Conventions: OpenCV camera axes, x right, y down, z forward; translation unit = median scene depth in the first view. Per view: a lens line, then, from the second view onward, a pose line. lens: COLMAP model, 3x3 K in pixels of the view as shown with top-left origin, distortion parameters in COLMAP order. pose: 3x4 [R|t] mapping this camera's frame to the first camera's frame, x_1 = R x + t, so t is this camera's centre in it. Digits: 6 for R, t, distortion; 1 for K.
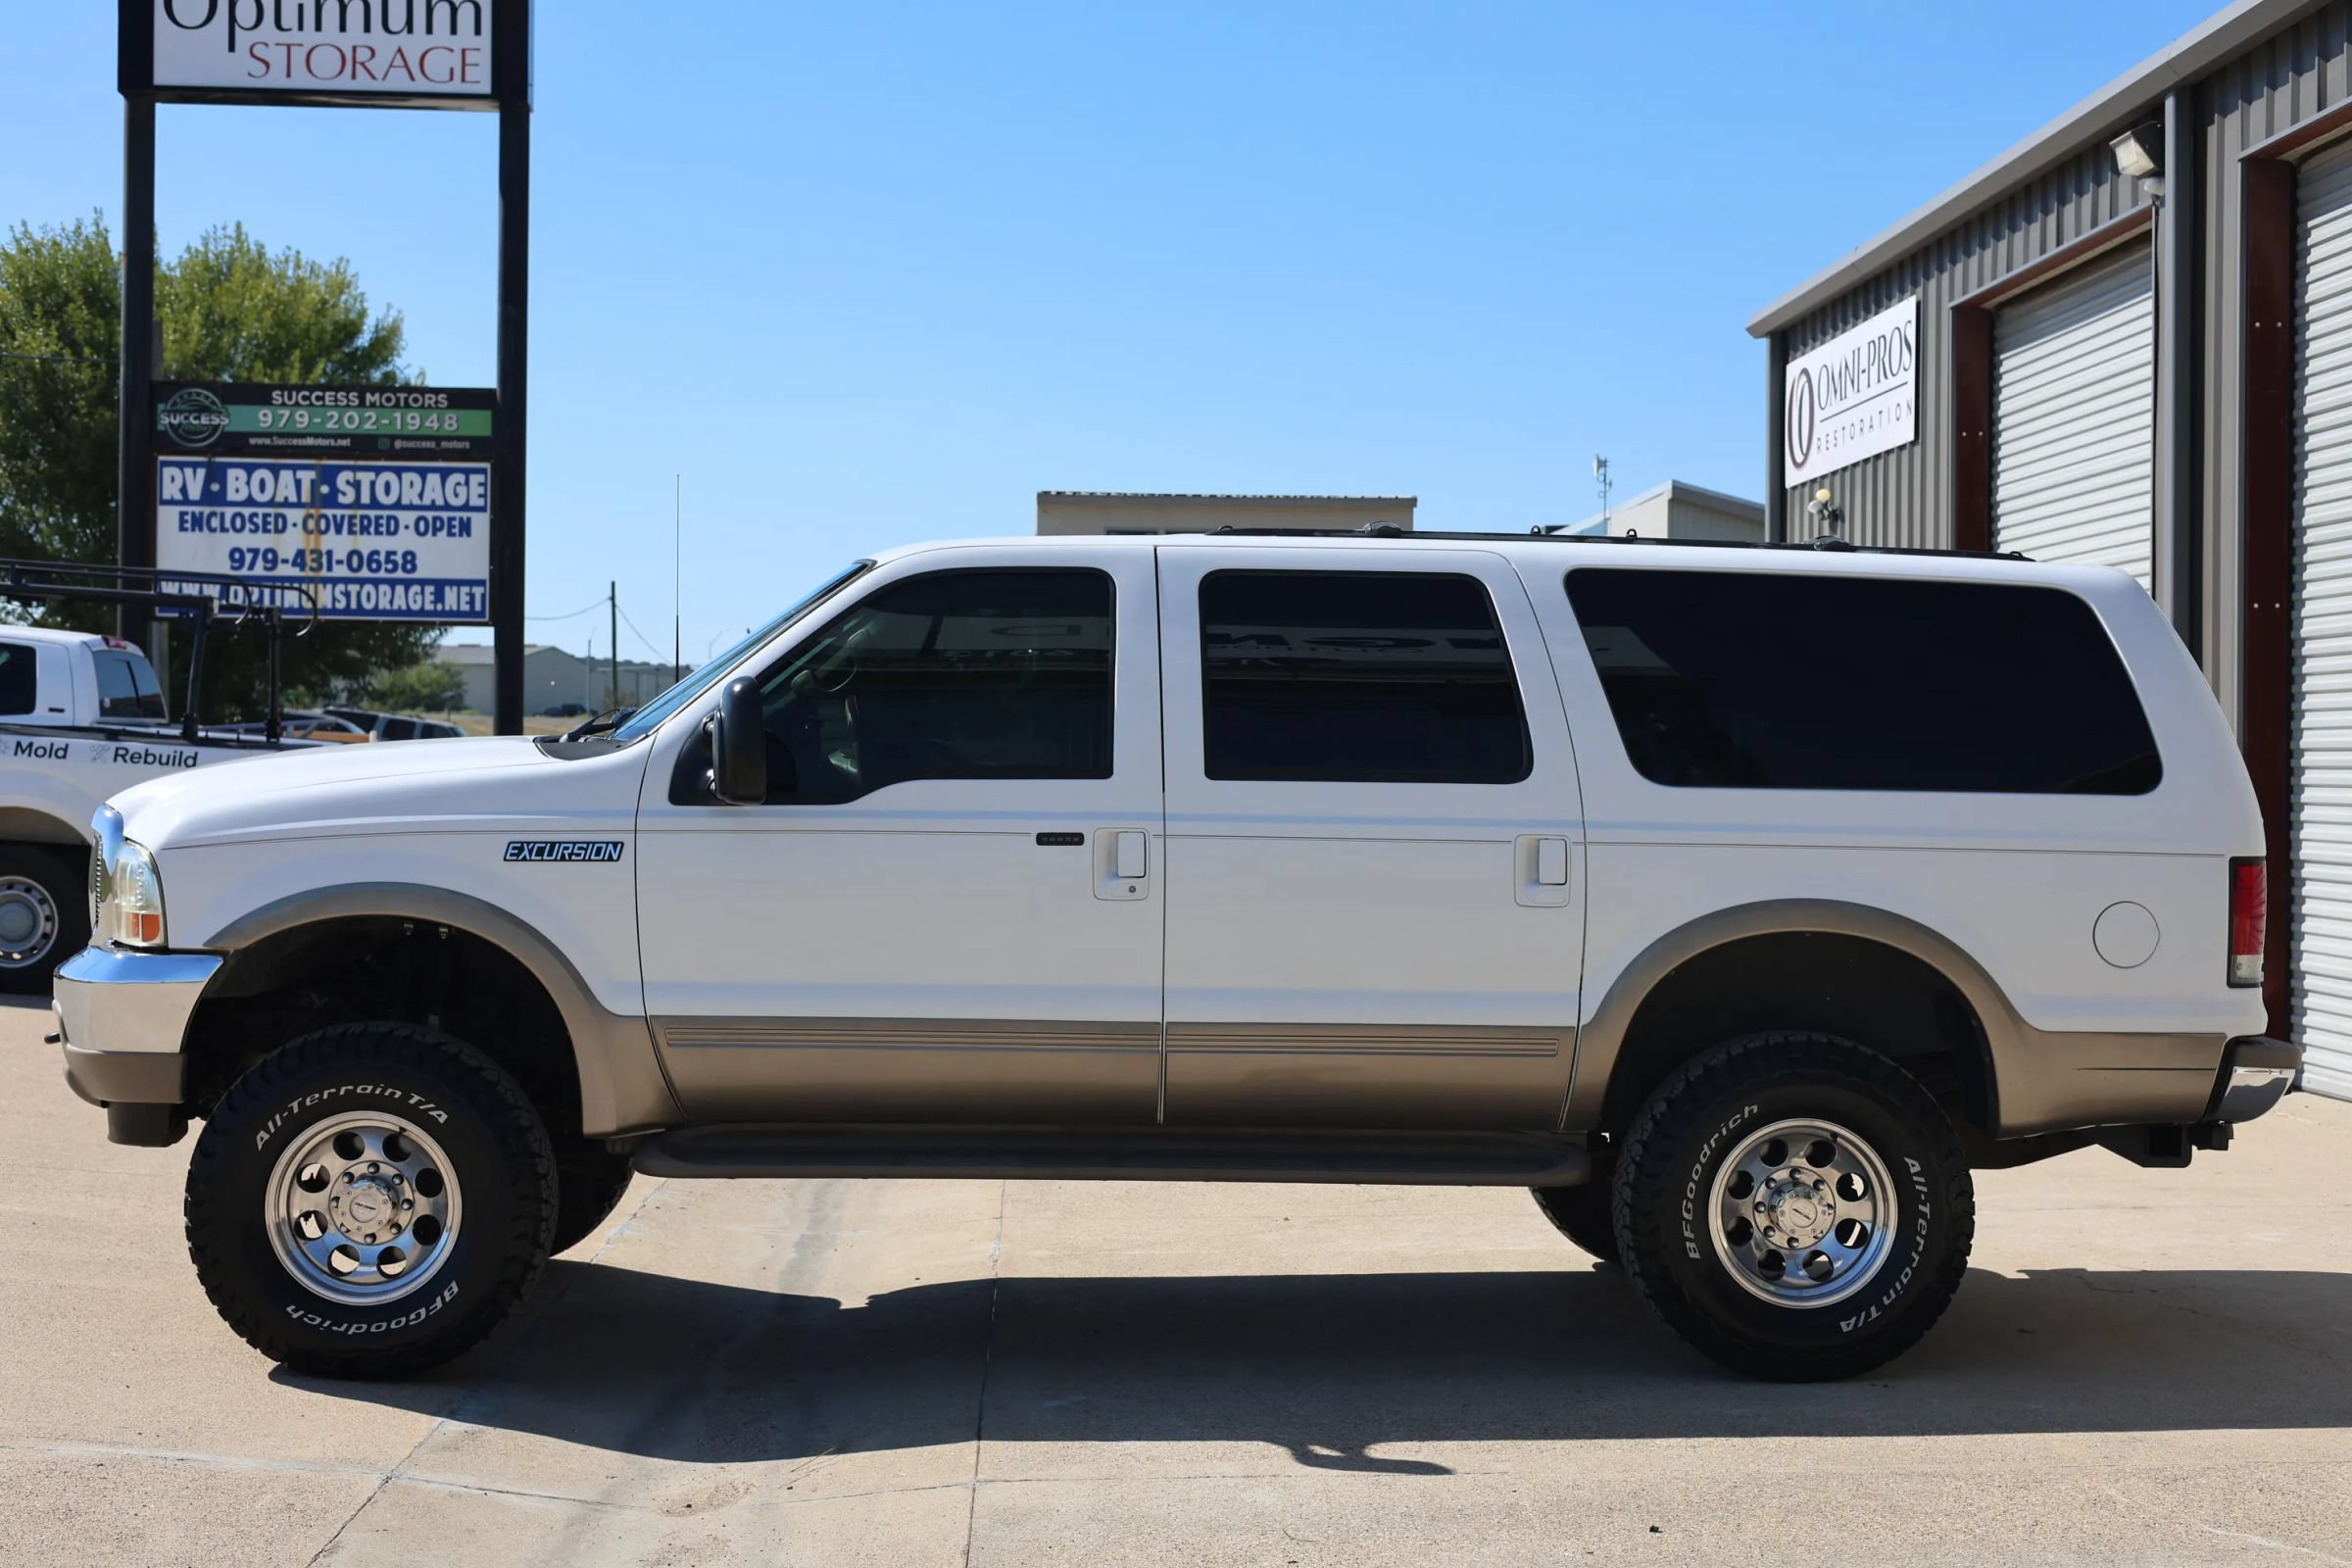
lens RADIAL K [[3302.6, 0, 1176.0], [0, 3302.6, 789.8], [0, 0, 1]] dist [0.078069, -0.289716]
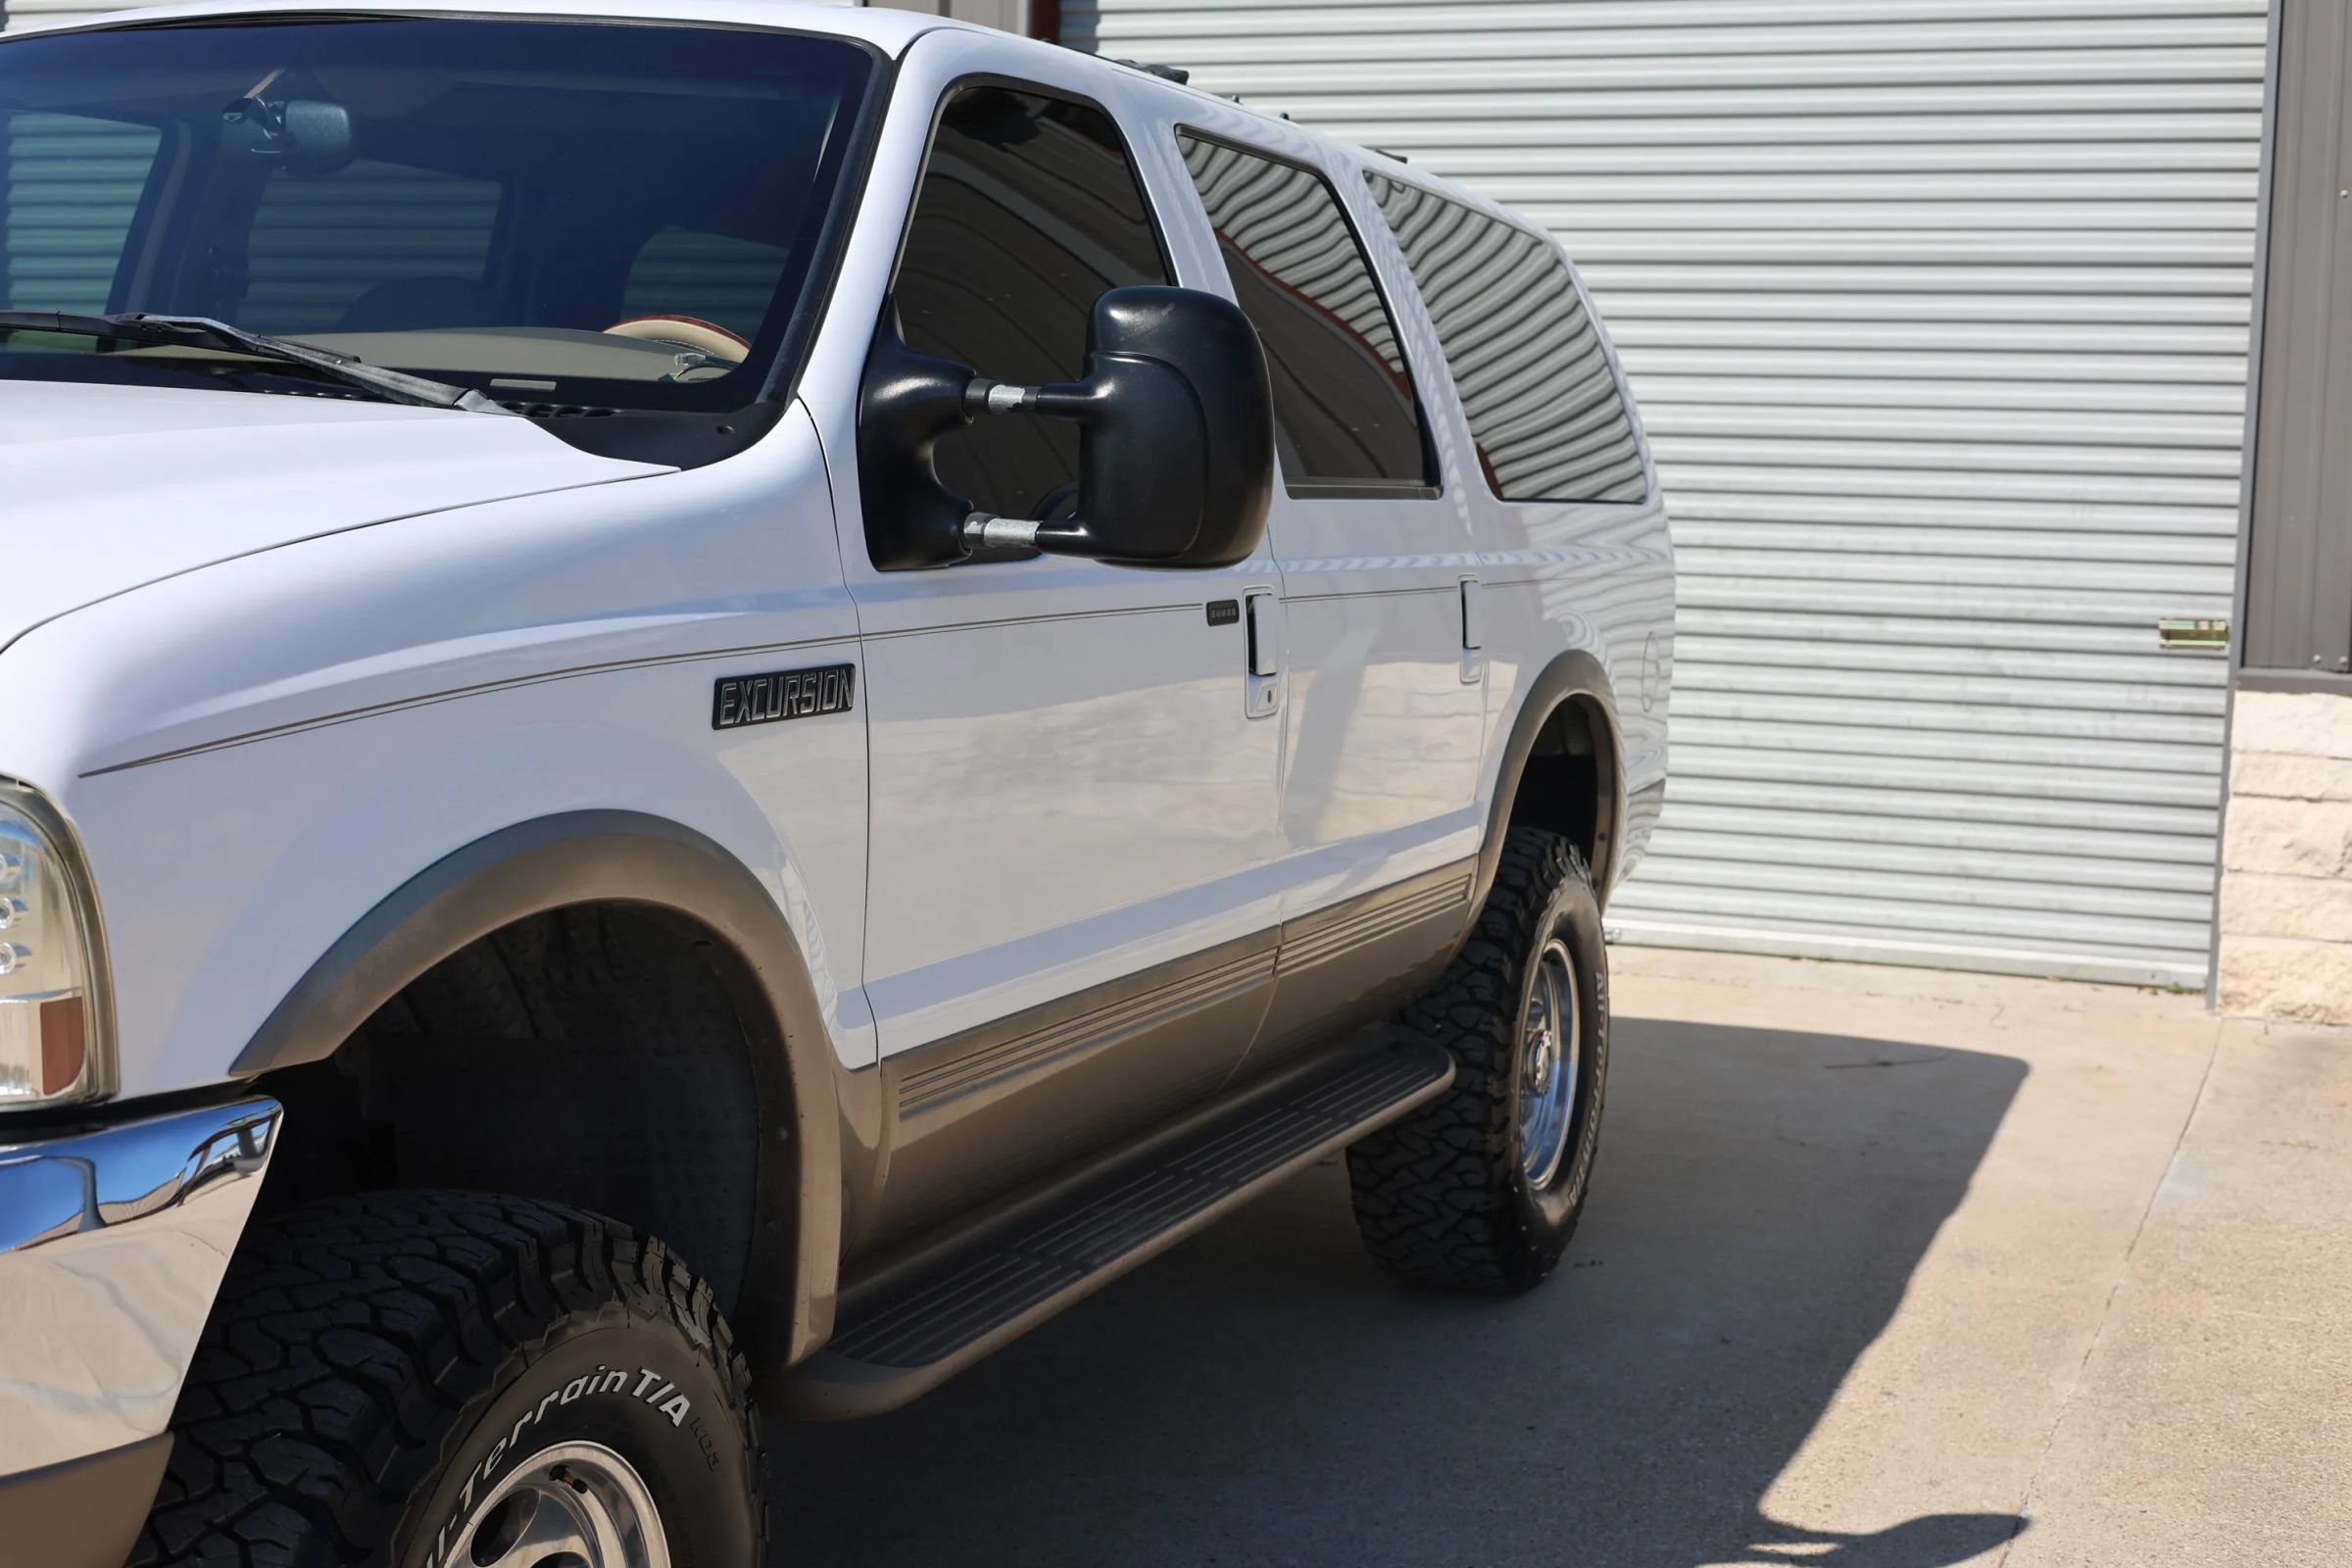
lens RADIAL K [[3302.6, 0, 1176.0], [0, 3302.6, 789.8], [0, 0, 1]] dist [0.078069, -0.289716]
pose [[0.395439, -0.091043, 0.913969, -0.530020], [-0.017924, 0.994121, 0.106782, -0.013800], [-0.918317, -0.058608, 0.391483, 0.785458]]
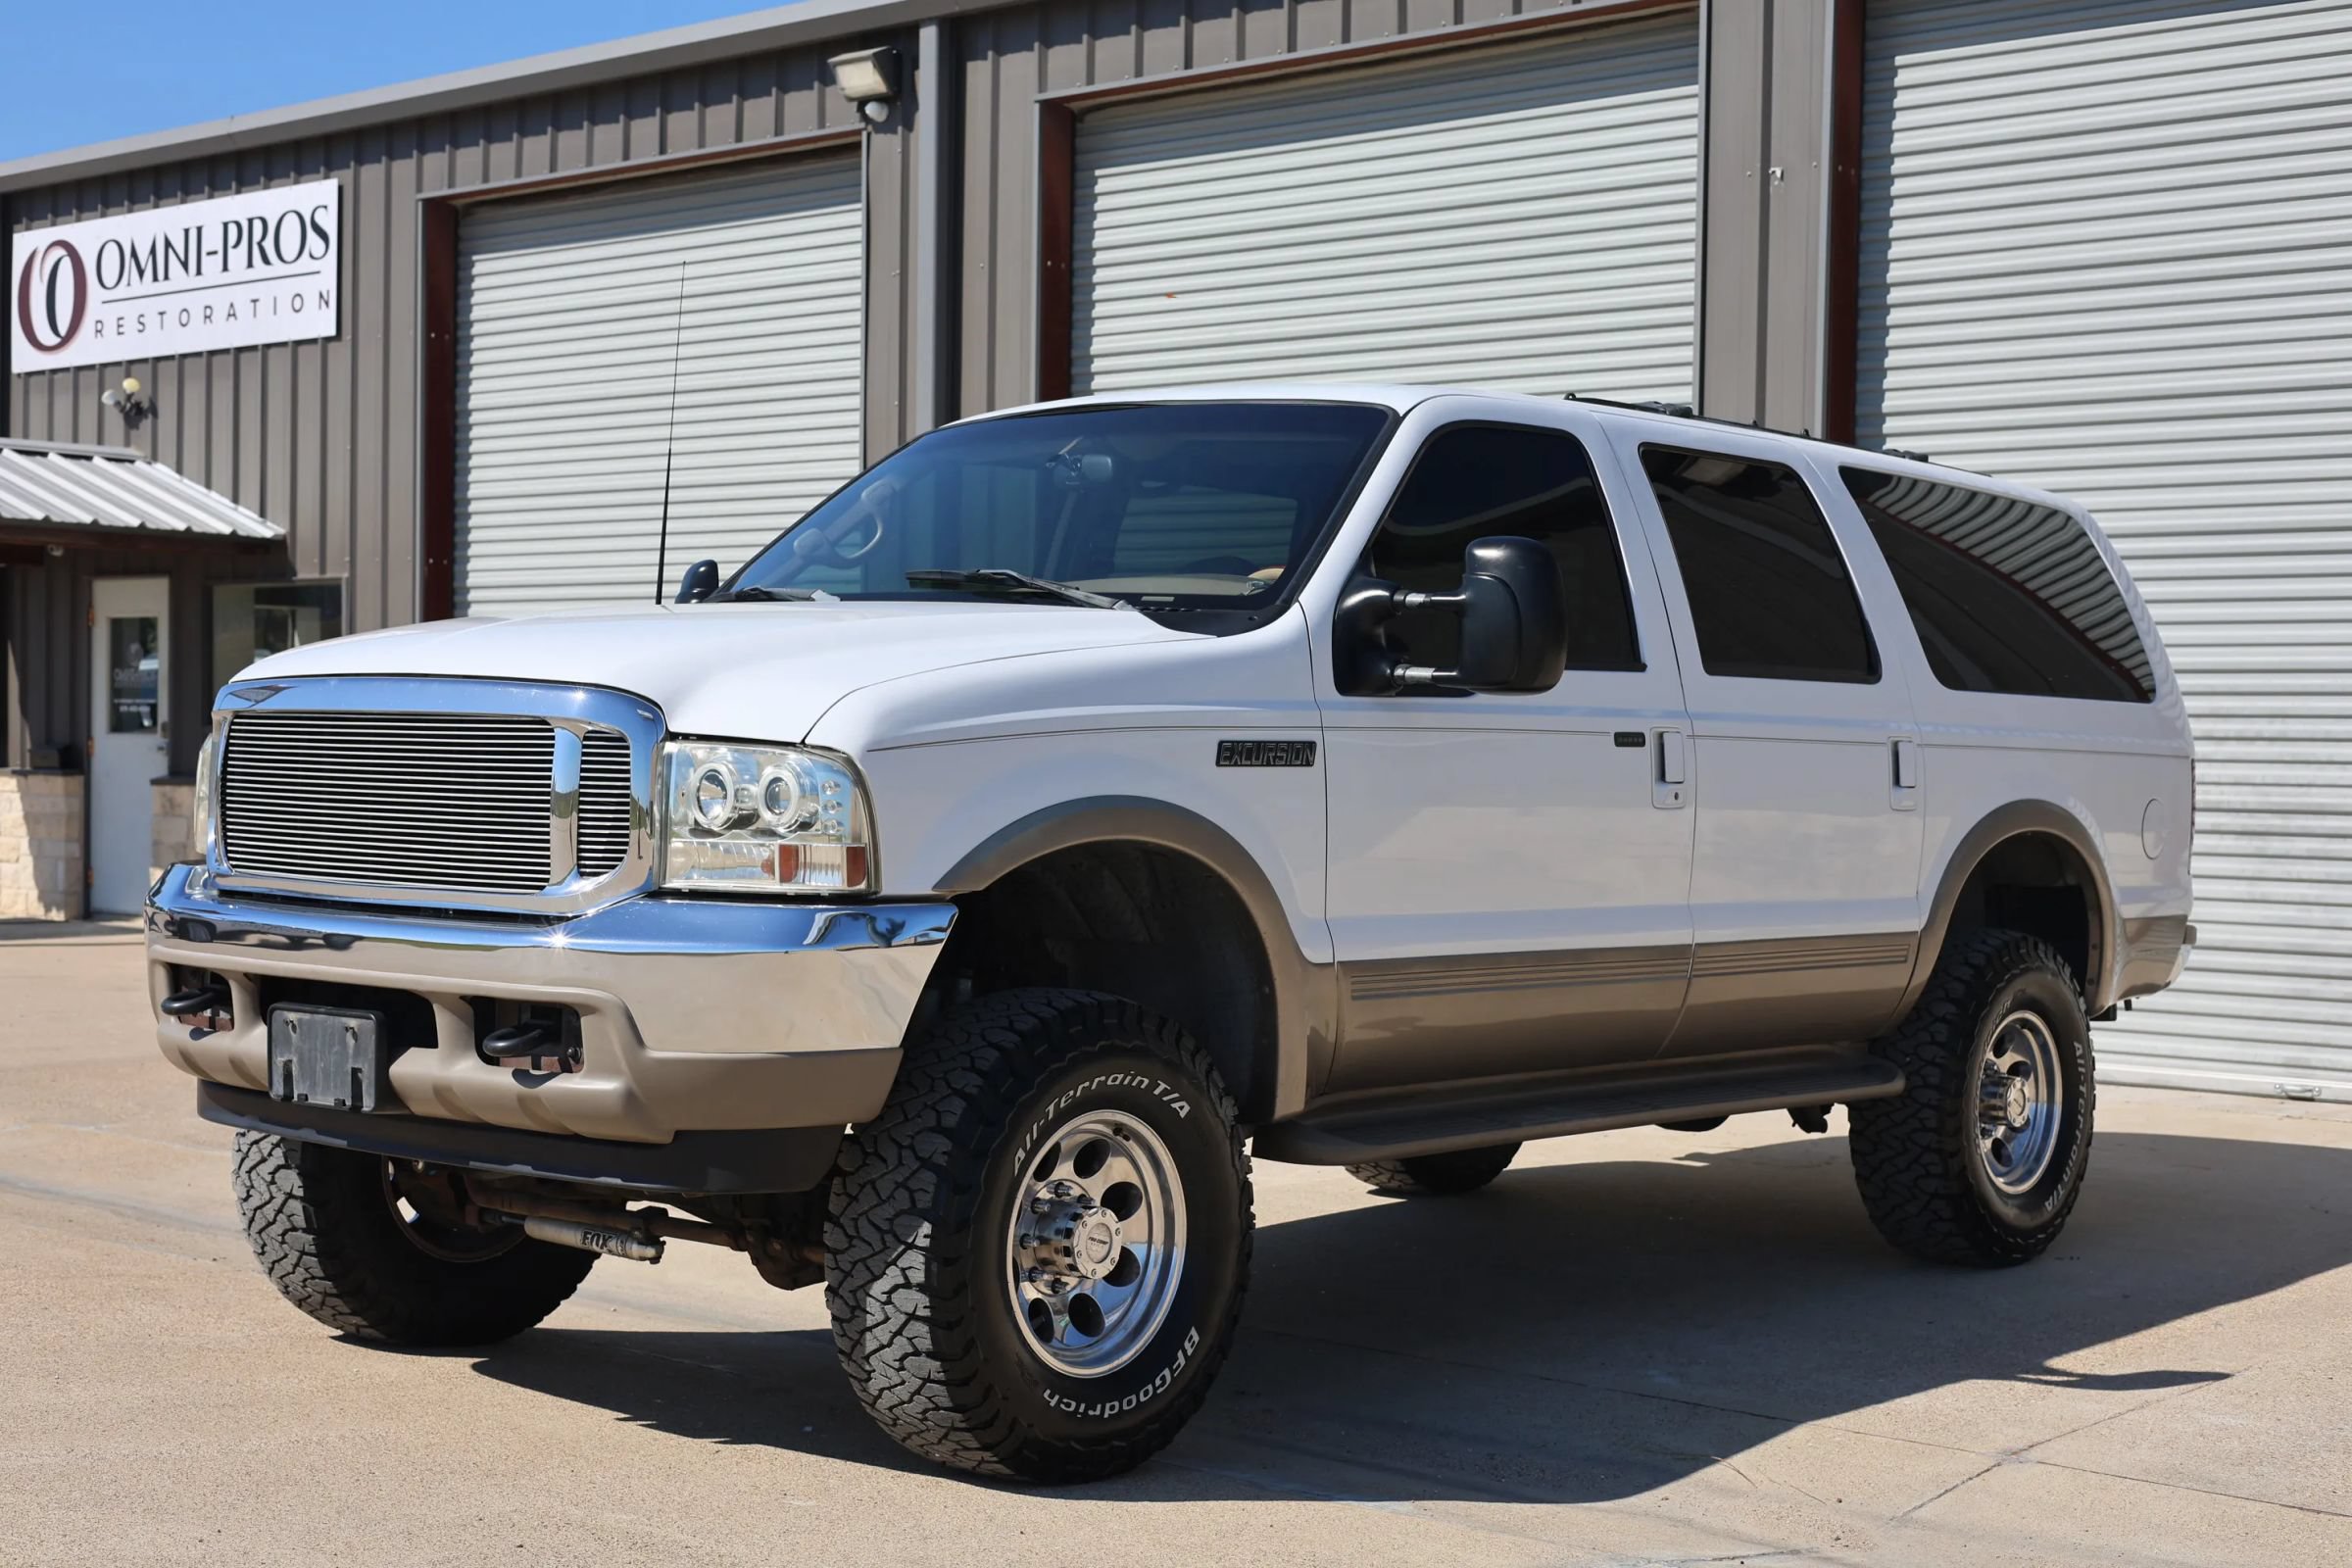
lens RADIAL K [[3302.6, 0, 1176.0], [0, 3302.6, 789.8], [0, 0, 1]] dist [0.078069, -0.289716]
pose [[0.685508, -0.008417, 0.728016, -0.747236], [-0.004771, 0.999860, 0.016052, 0.014567], [-0.728049, -0.014478, 0.685372, 0.482533]]
